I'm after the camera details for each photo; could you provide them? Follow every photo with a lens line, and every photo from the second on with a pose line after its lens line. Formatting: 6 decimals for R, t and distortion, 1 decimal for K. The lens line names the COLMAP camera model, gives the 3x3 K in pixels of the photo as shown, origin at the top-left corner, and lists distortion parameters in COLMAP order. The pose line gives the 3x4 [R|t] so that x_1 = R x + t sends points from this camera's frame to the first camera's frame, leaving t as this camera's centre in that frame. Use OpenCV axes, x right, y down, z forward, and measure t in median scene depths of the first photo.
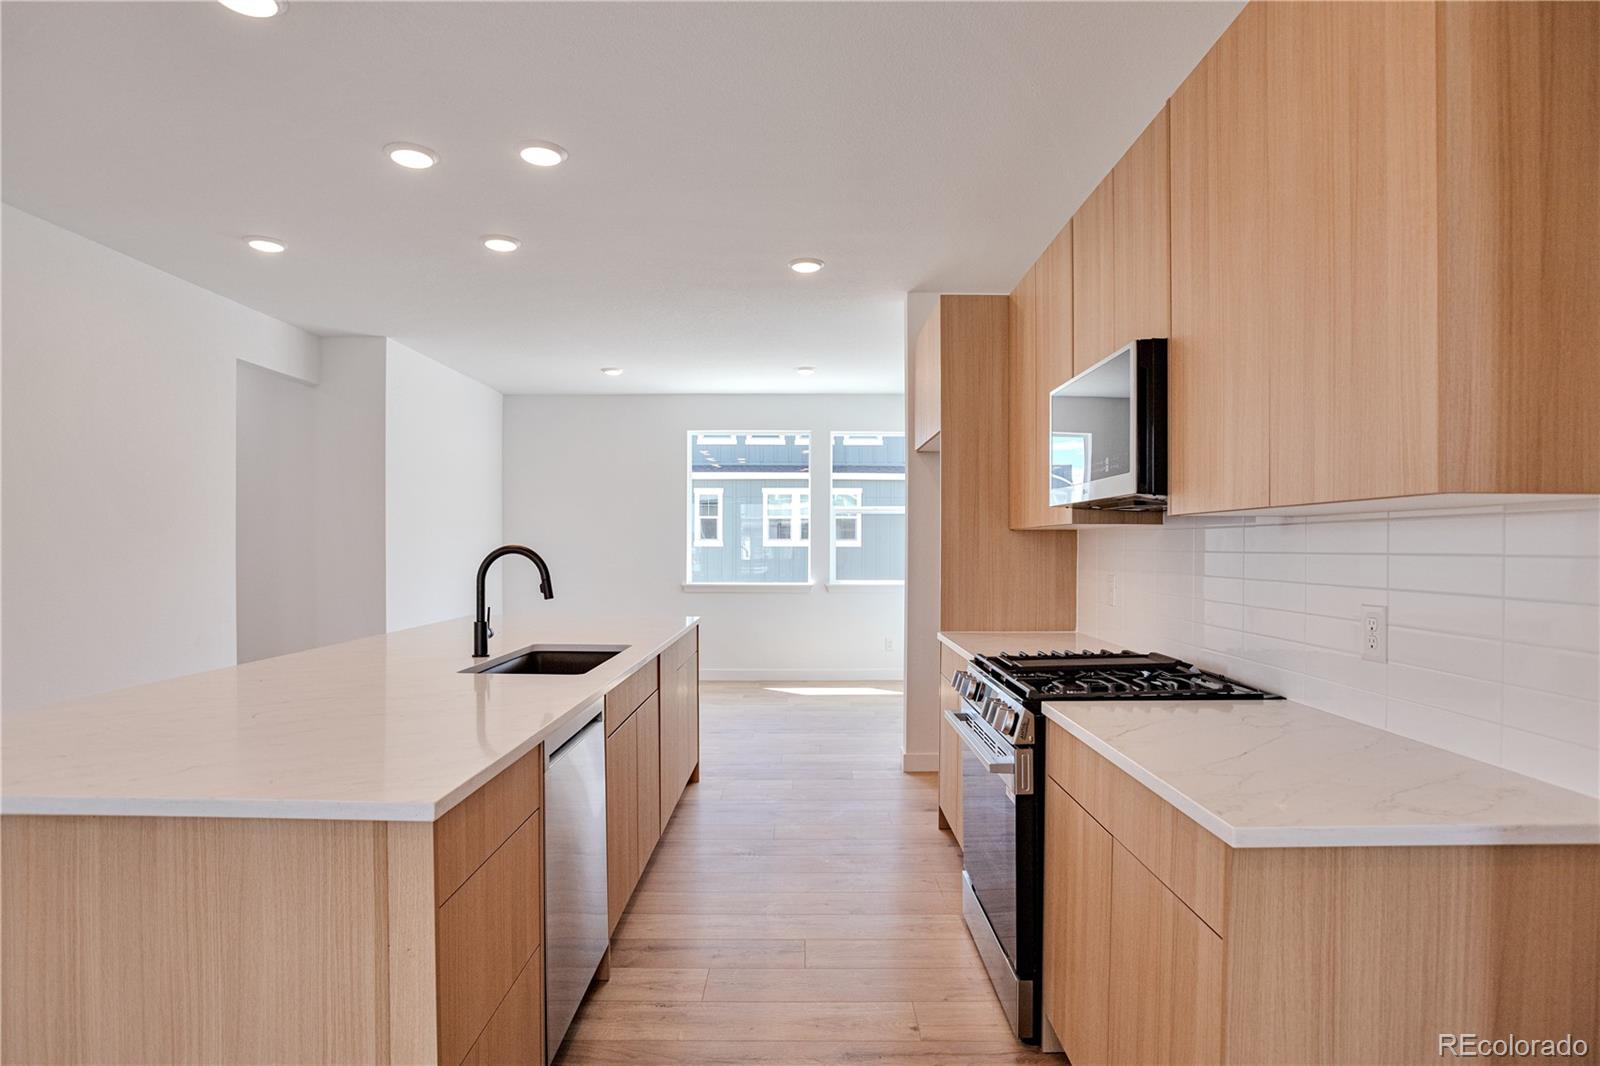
lens RADIAL K [[763.8, 0, 787.7], [0, 763.8, 542.0], [0, 0, 1]] dist [-0.038096, 0.001019]
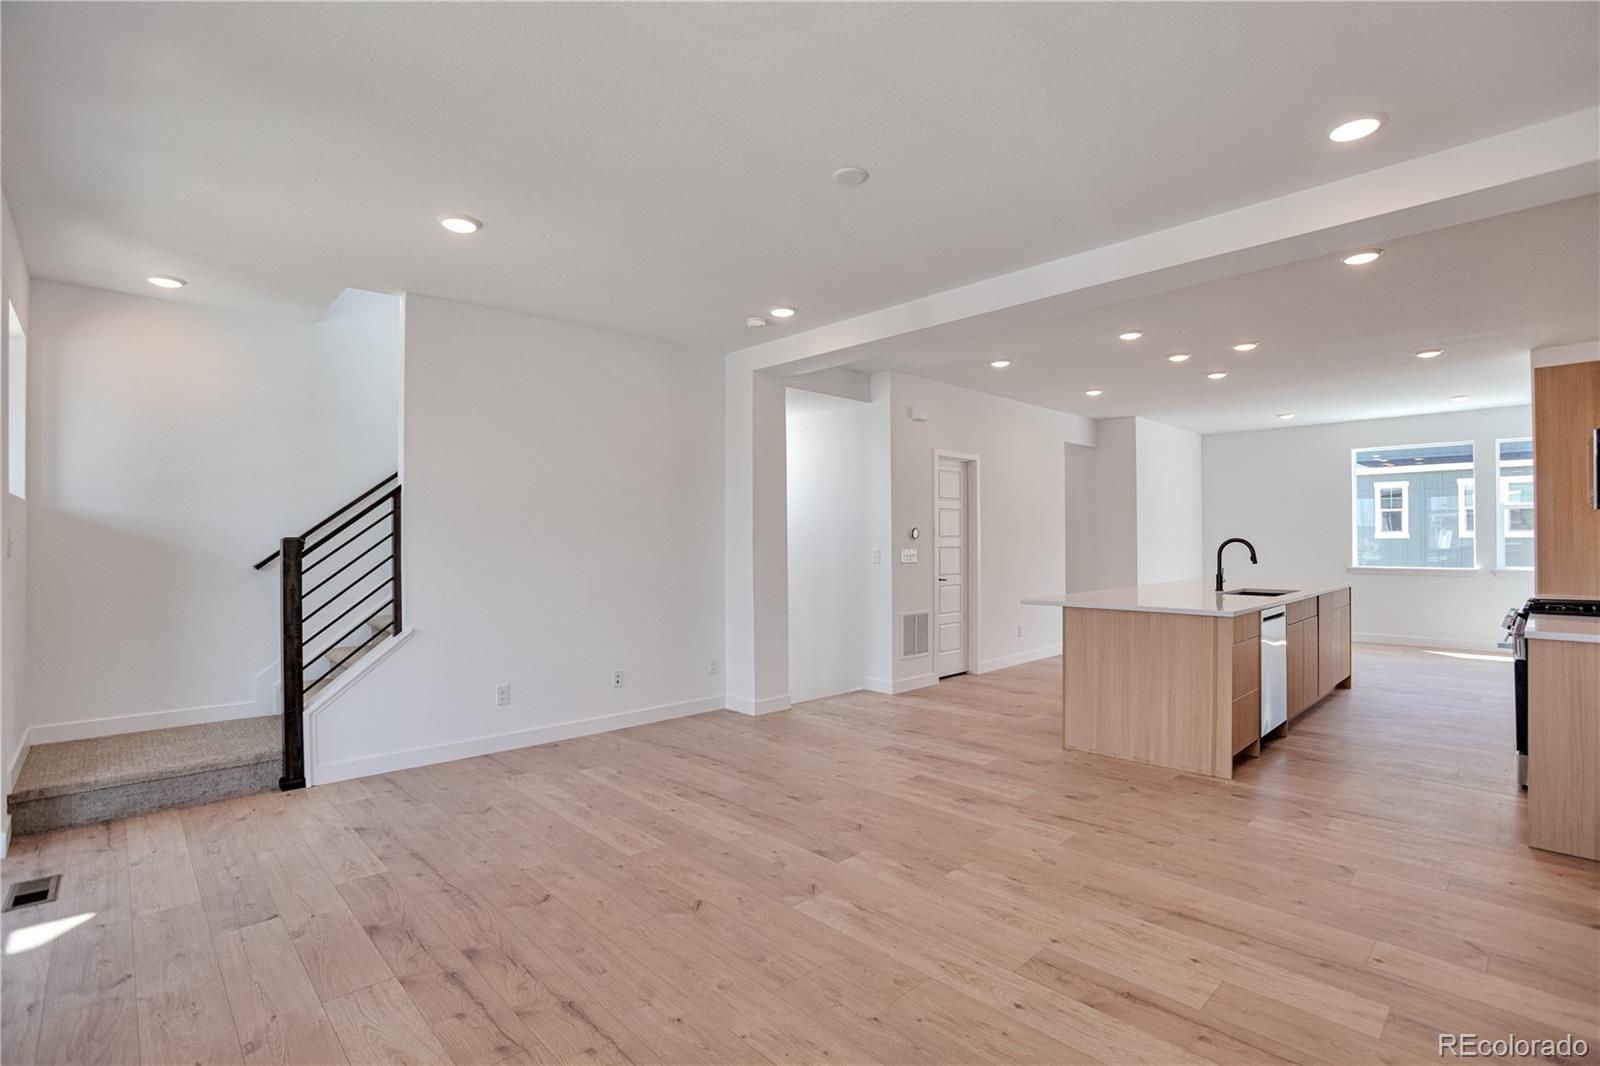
lens RADIAL K [[763.8, 0, 787.7], [0, 763.8, 542.0], [0, 0, 1]] dist [-0.038096, 0.001019]
pose [[0.689502, -0.002091, -0.724281, 0.142258], [0.008724, 0.999947, 0.005418, -0.003119], [0.724231, -0.010054, 0.689484, -0.650593]]
